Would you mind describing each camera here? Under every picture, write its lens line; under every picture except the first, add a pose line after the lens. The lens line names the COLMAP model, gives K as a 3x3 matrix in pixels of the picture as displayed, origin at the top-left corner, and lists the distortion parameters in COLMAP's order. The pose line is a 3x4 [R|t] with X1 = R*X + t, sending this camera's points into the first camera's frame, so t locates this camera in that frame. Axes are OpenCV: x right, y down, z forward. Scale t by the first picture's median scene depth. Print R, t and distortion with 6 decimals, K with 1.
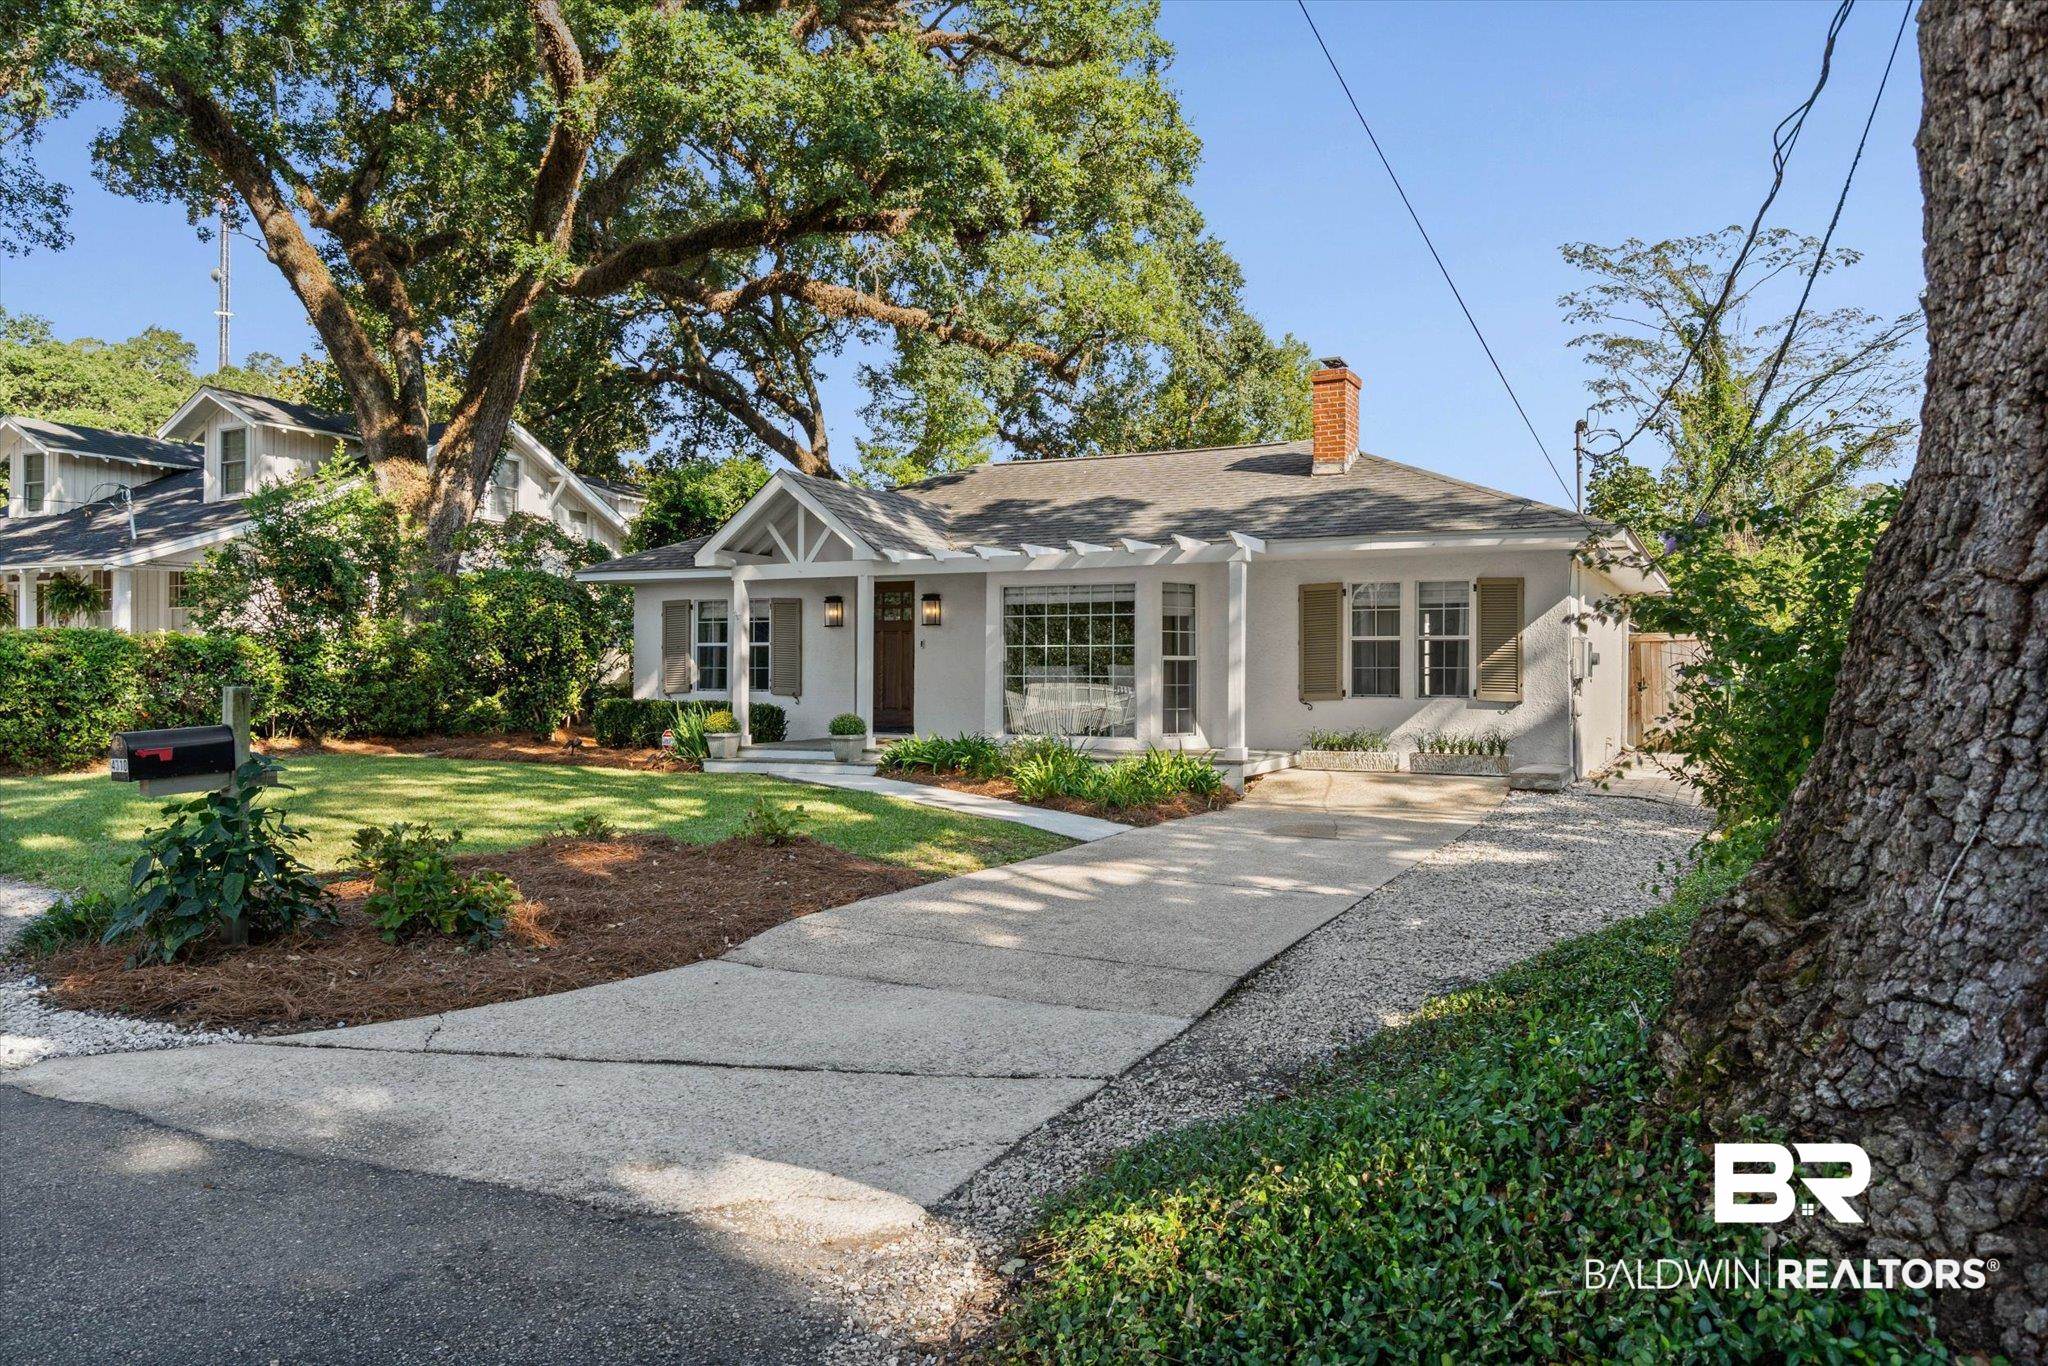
lens RADIAL K [[1471.5, 0, 1024.0], [0, 1471.5, 683.0], [0, 0, 1]] dist [0.030872, -0.000194]
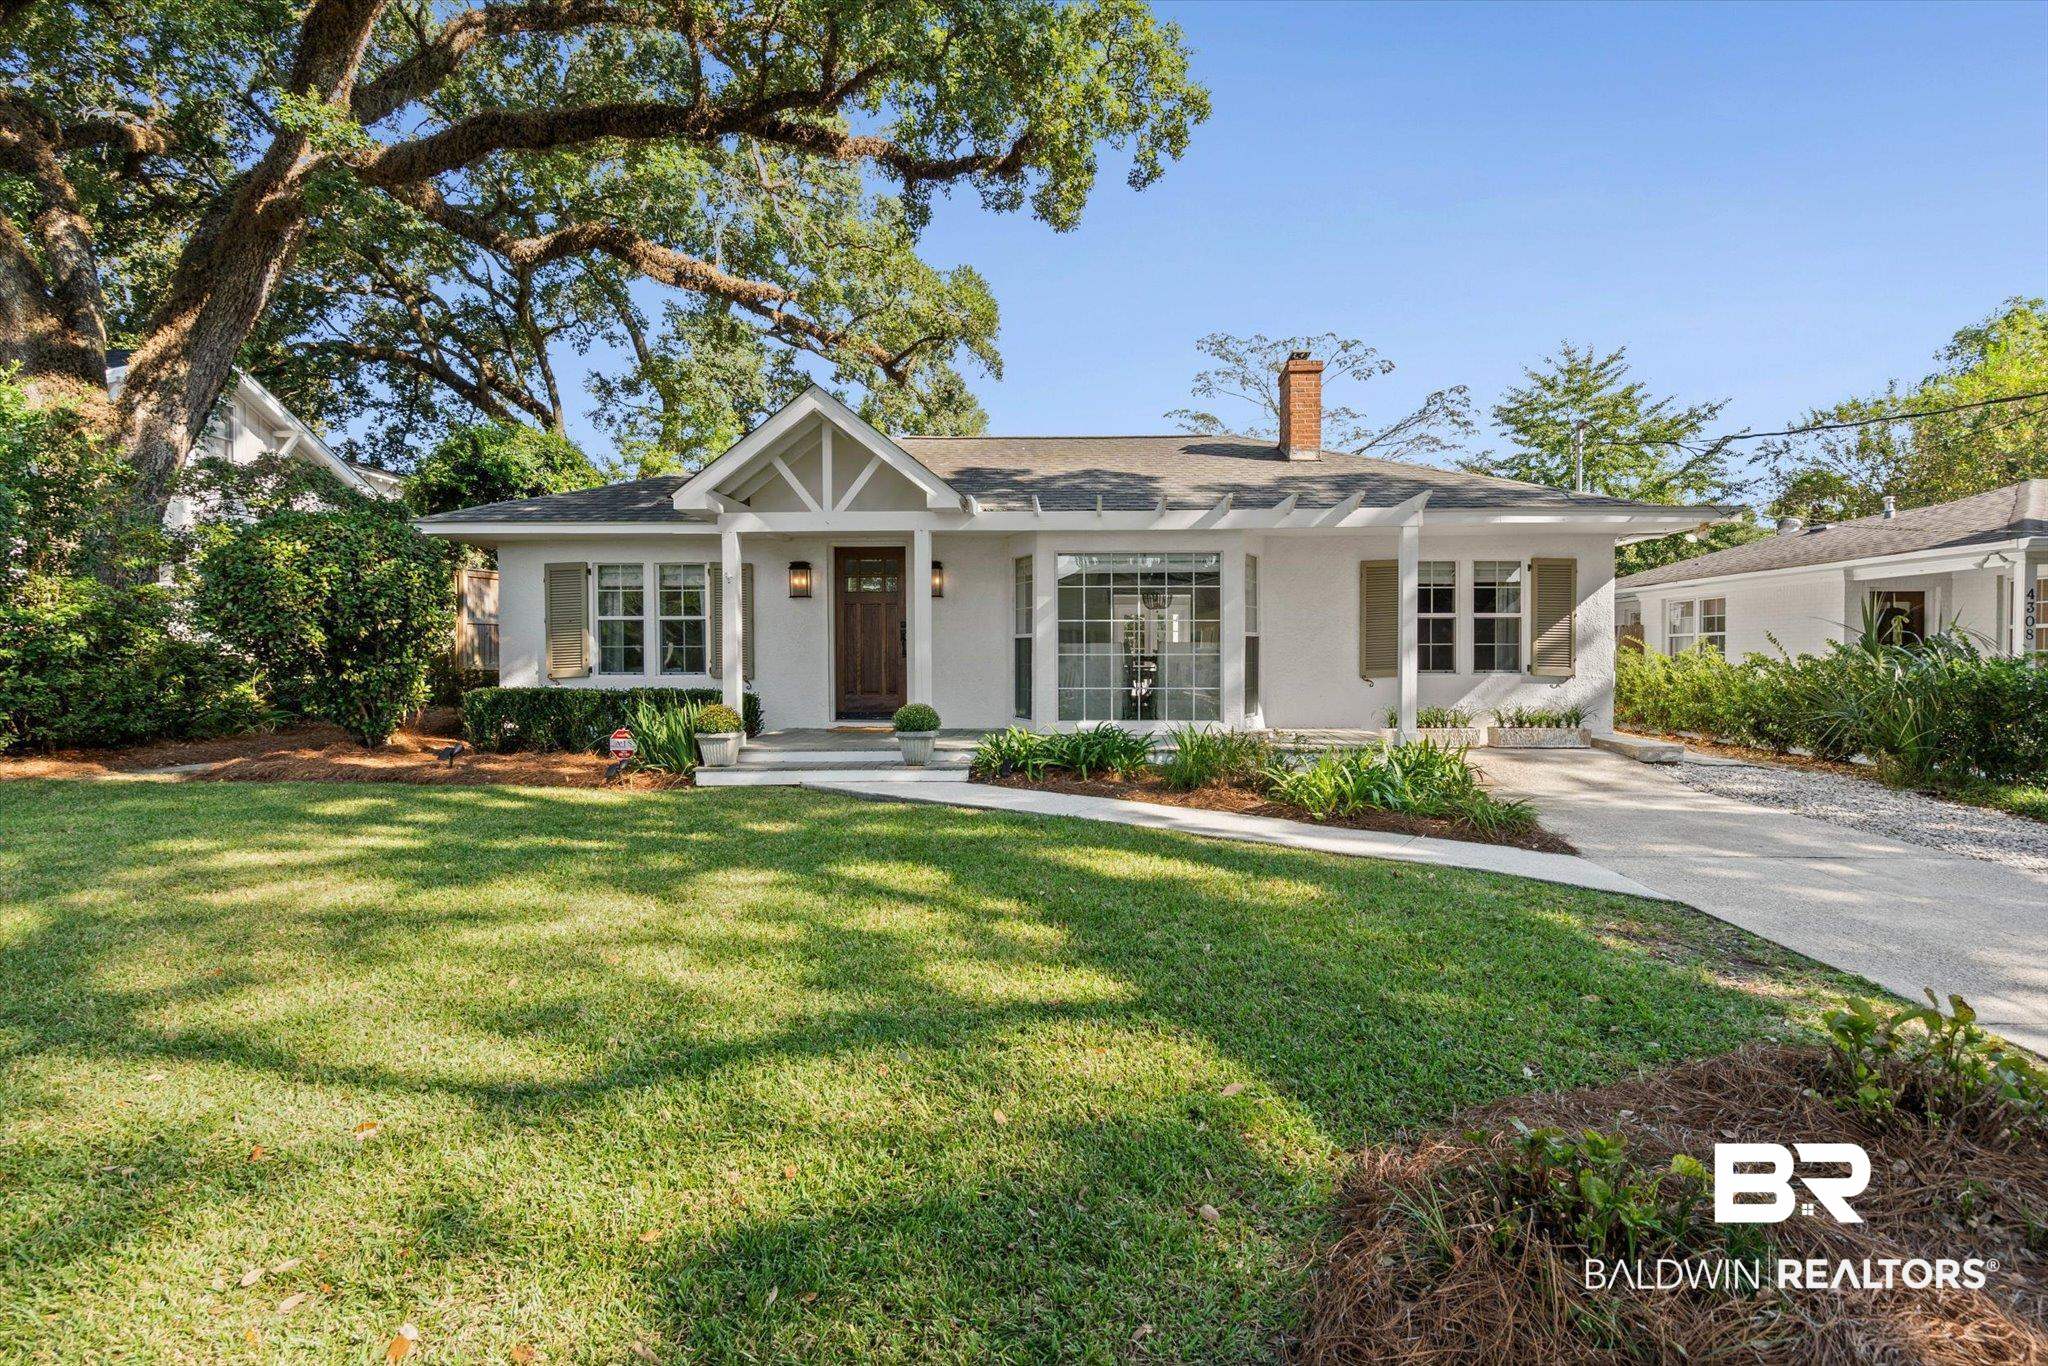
lens RADIAL K [[921.3, 0, 1024.0], [0, 921.3, 683.0], [0, 0, 1]] dist [0.001136, -0.000291]
pose [[0.898378, -0.020371, 0.438751, -0.234685], [0.007603, 0.999495, 0.030838, -0.004183], [-0.439158, -0.024368, 0.898079, 0.438073]]
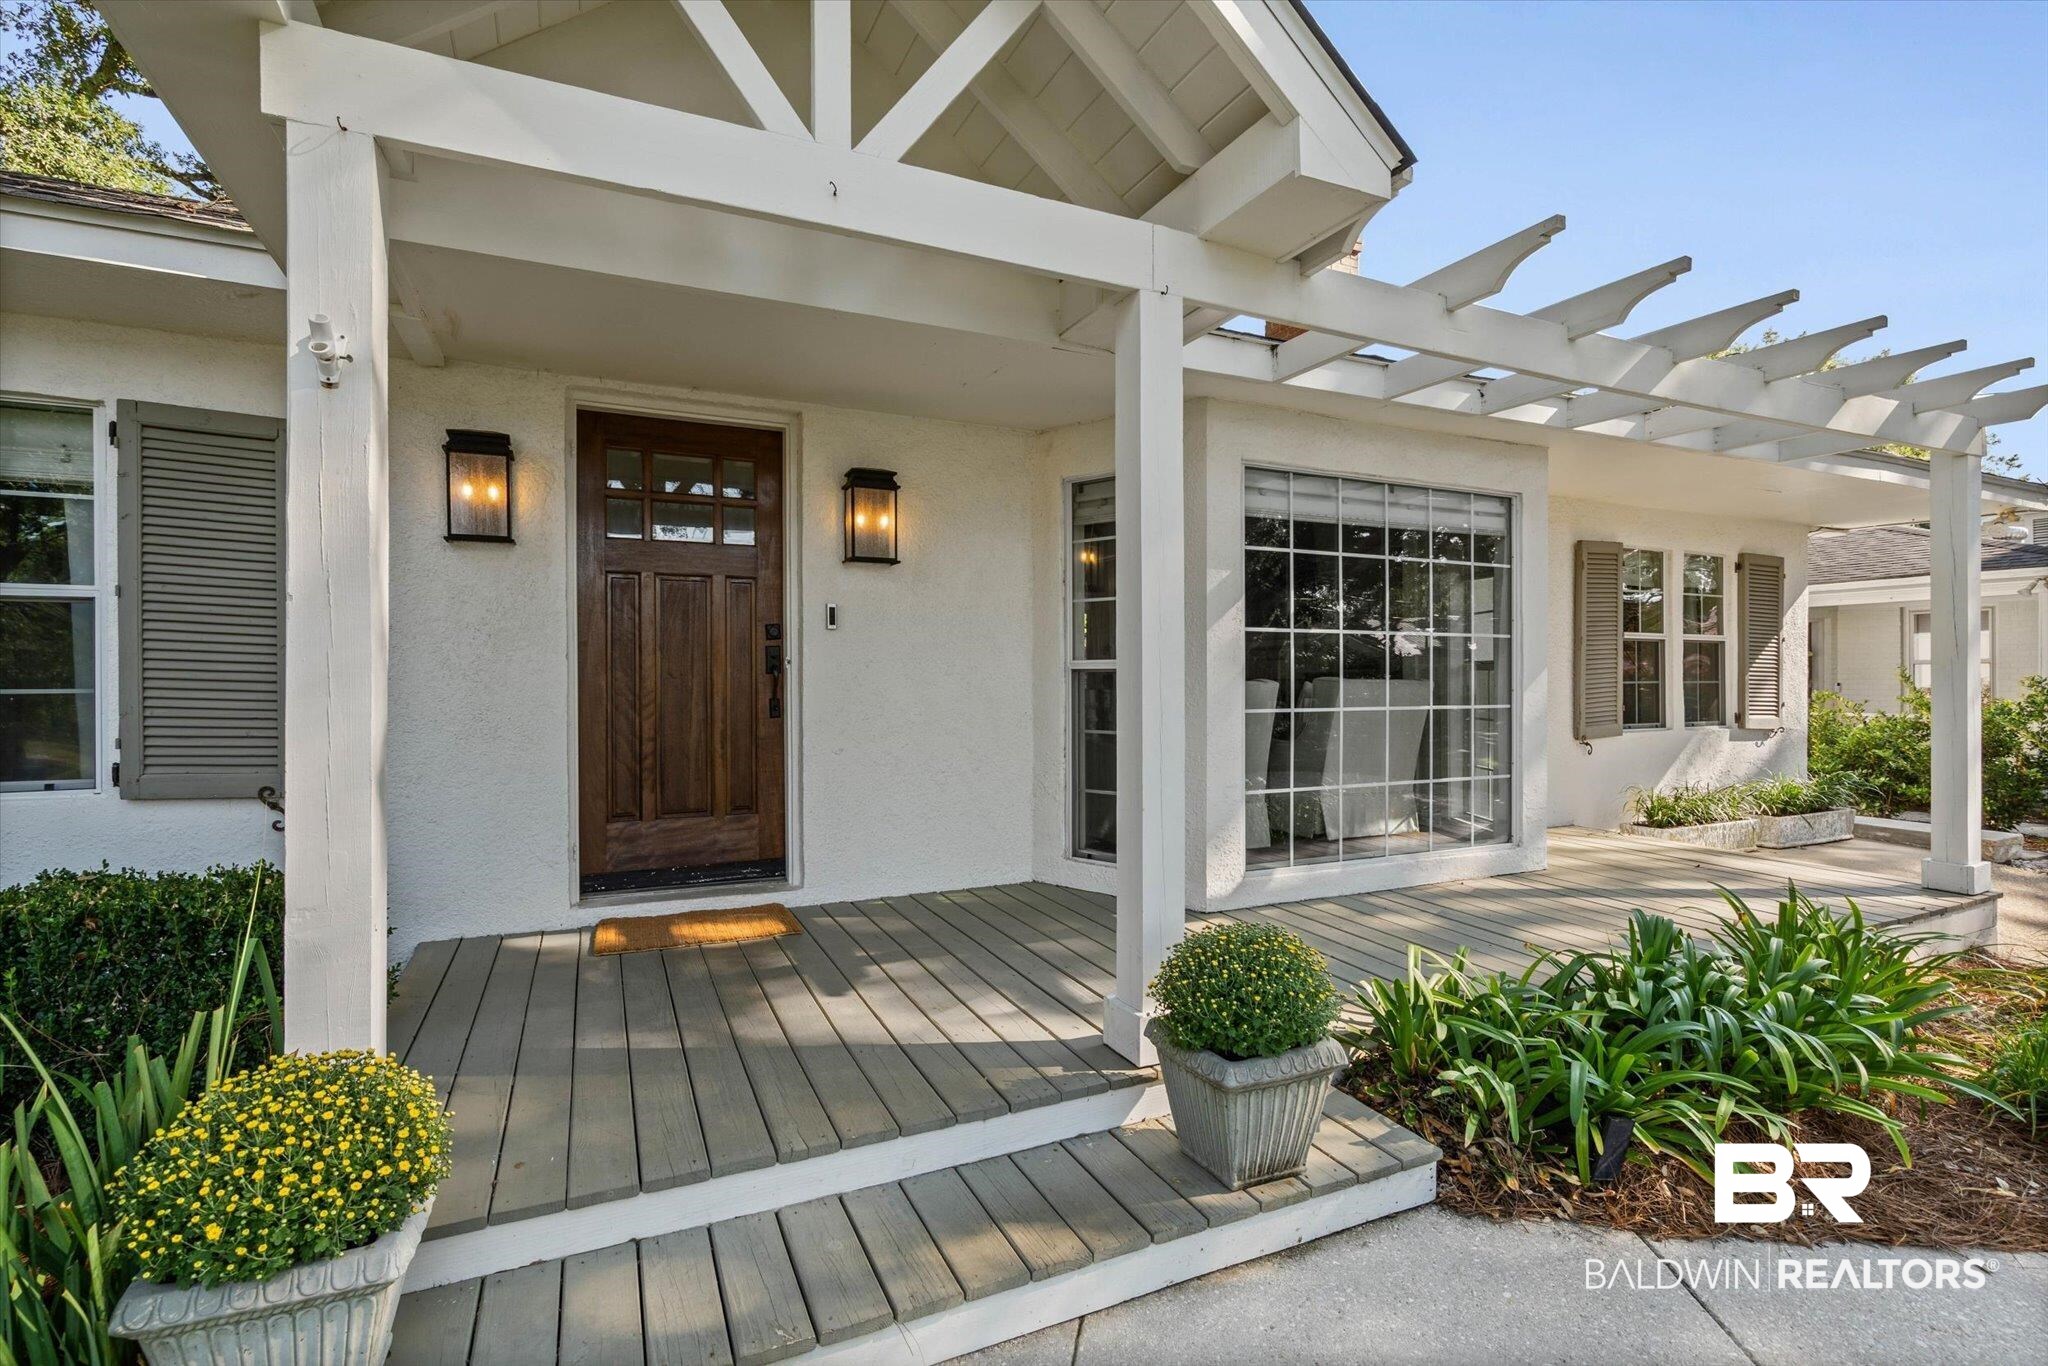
lens RADIAL K [[941.1, 0, 1004.3], [0, 941.1, 679.0], [0, 0, 1]] dist [-0.000406, -0.000086]
pose [[0.601066, -0.011141, 0.799122, -0.201643], [0.002949, 0.999927, 0.011723, -0.013099], [-0.799194, -0.004690, 0.601055, 0.768290]]
